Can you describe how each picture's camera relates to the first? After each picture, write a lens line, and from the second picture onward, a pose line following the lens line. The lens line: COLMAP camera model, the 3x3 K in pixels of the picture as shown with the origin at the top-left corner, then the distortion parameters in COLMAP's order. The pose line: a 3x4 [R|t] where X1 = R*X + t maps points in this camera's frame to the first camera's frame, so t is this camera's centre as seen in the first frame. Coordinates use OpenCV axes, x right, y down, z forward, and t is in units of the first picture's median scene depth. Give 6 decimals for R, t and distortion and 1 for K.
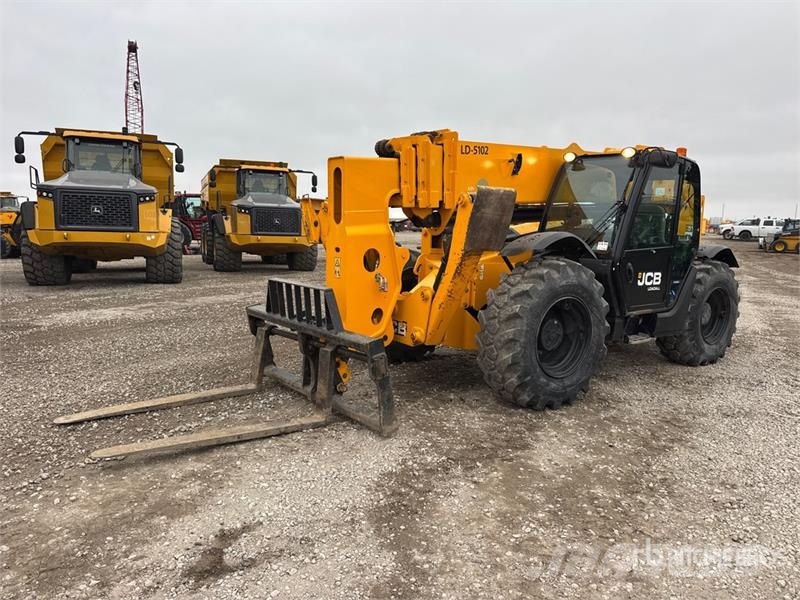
lens RADIAL K [[540.0, 0, 415.2], [0, 540.0, 304.8], [0, 0, 1]] dist [0.010333, -0.019298]
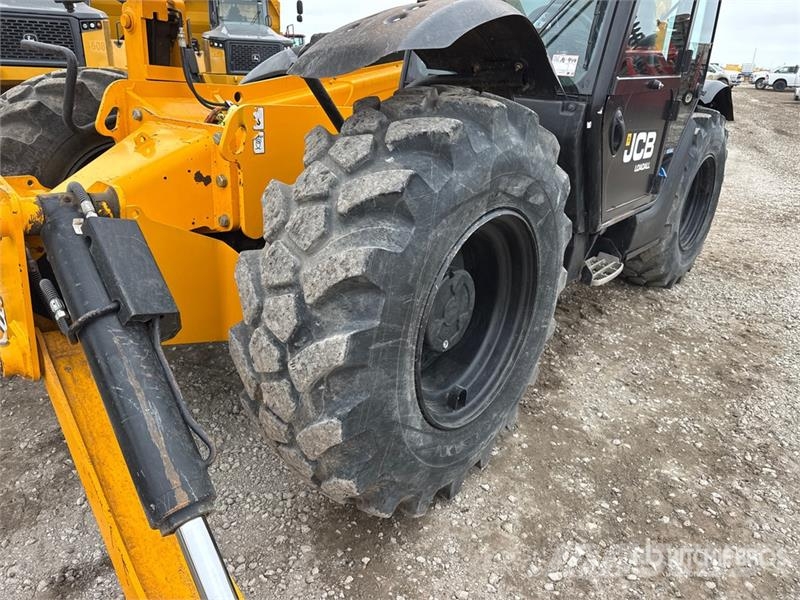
lens RADIAL K [[540.0, 0, 402.0], [0, 540.0, 294.2], [0, 0, 1]] dist [0.010333, -0.019298]
pose [[0.999487, 0.019562, -0.025348, 0.005883], [-0.012749, 0.969347, 0.245364, -0.006677], [0.029370, -0.244915, 0.969100, 0.116596]]
